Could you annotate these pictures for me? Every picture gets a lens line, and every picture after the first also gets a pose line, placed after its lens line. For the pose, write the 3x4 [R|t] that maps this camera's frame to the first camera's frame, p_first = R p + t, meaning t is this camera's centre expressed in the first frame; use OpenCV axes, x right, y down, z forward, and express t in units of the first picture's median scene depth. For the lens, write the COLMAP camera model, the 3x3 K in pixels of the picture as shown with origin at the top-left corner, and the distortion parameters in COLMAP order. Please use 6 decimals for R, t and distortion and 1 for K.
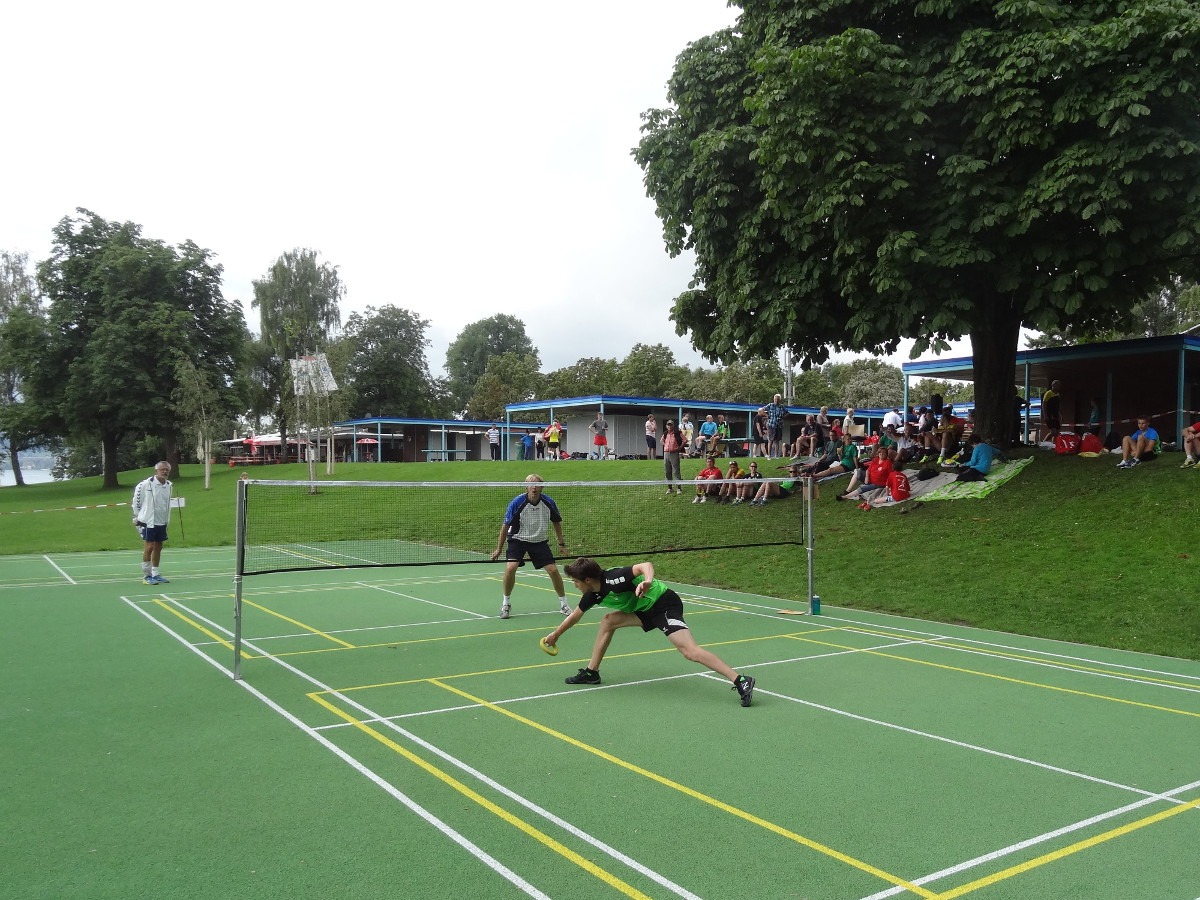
lens RADIAL K [[1003.0, 0, 717.1], [0, 1003.0, 512.7], [0, 0, 1]] dist [0.017116, 0.000584]
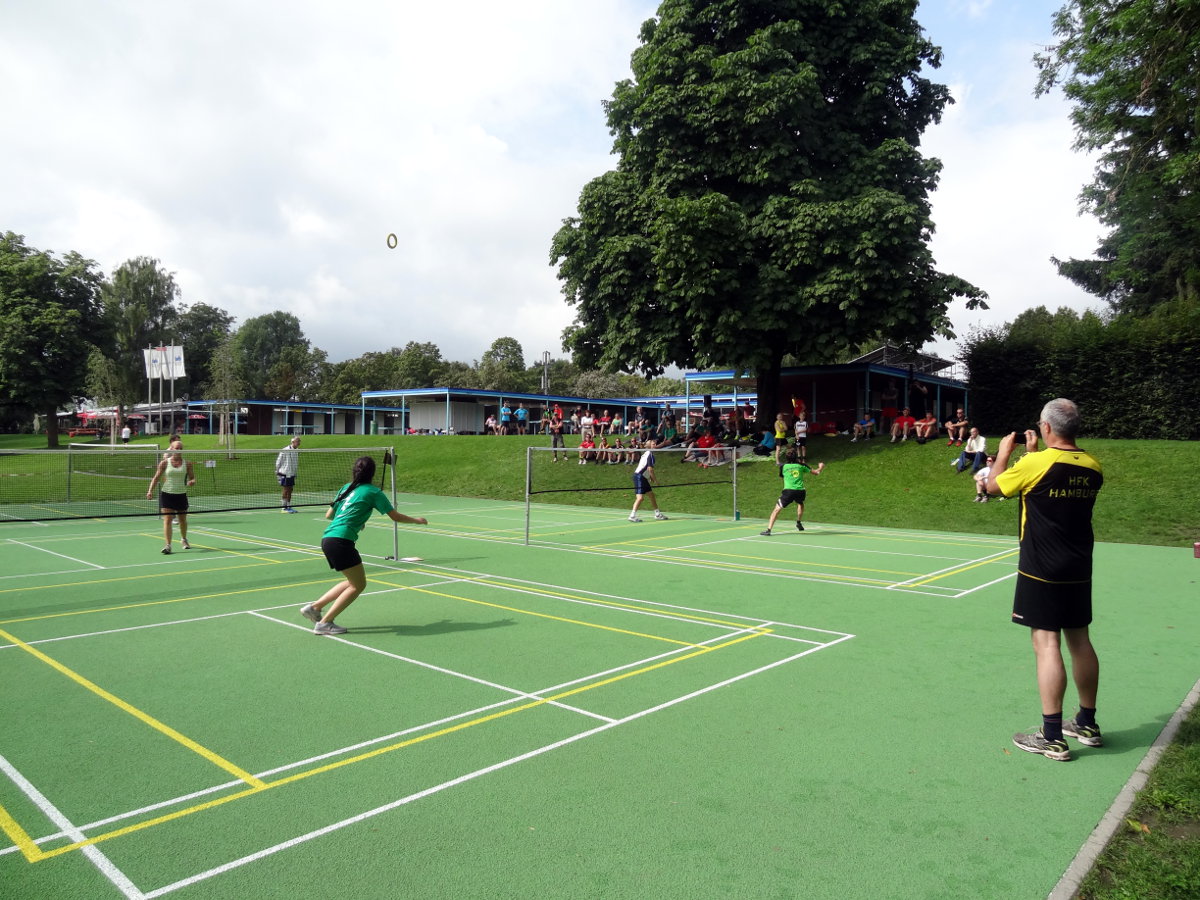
lens RADIAL K [[824.2, 0, 600.0], [0, 824.2, 450.0], [0, 0, 1]] dist [0.002018, 0.005450]
pose [[0.982112, 0.006912, 0.188171, -0.268987], [-0.000282, 0.999379, -0.035234, 0.015319], [-0.188298, 0.034551, 0.981504, -0.292281]]
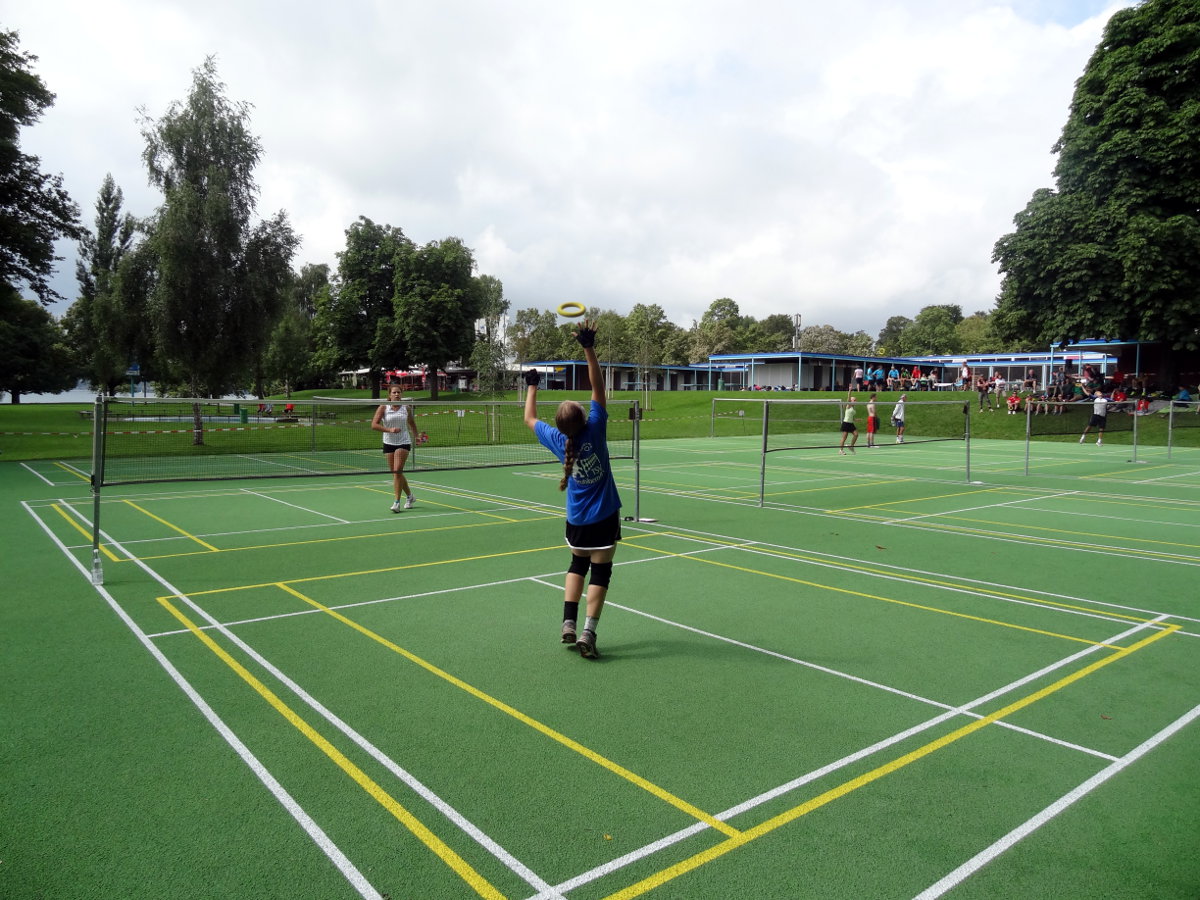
lens RADIAL K [[824.2, 0, 600.0], [0, 824.2, 450.0], [0, 0, 1]] dist [0.002018, 0.005450]
pose [[0.999498, 0.008712, 0.030449, -1.063336], [-0.009352, 0.999737, 0.020955, 0.042126], [-0.030258, -0.021229, 0.999317, -0.766271]]
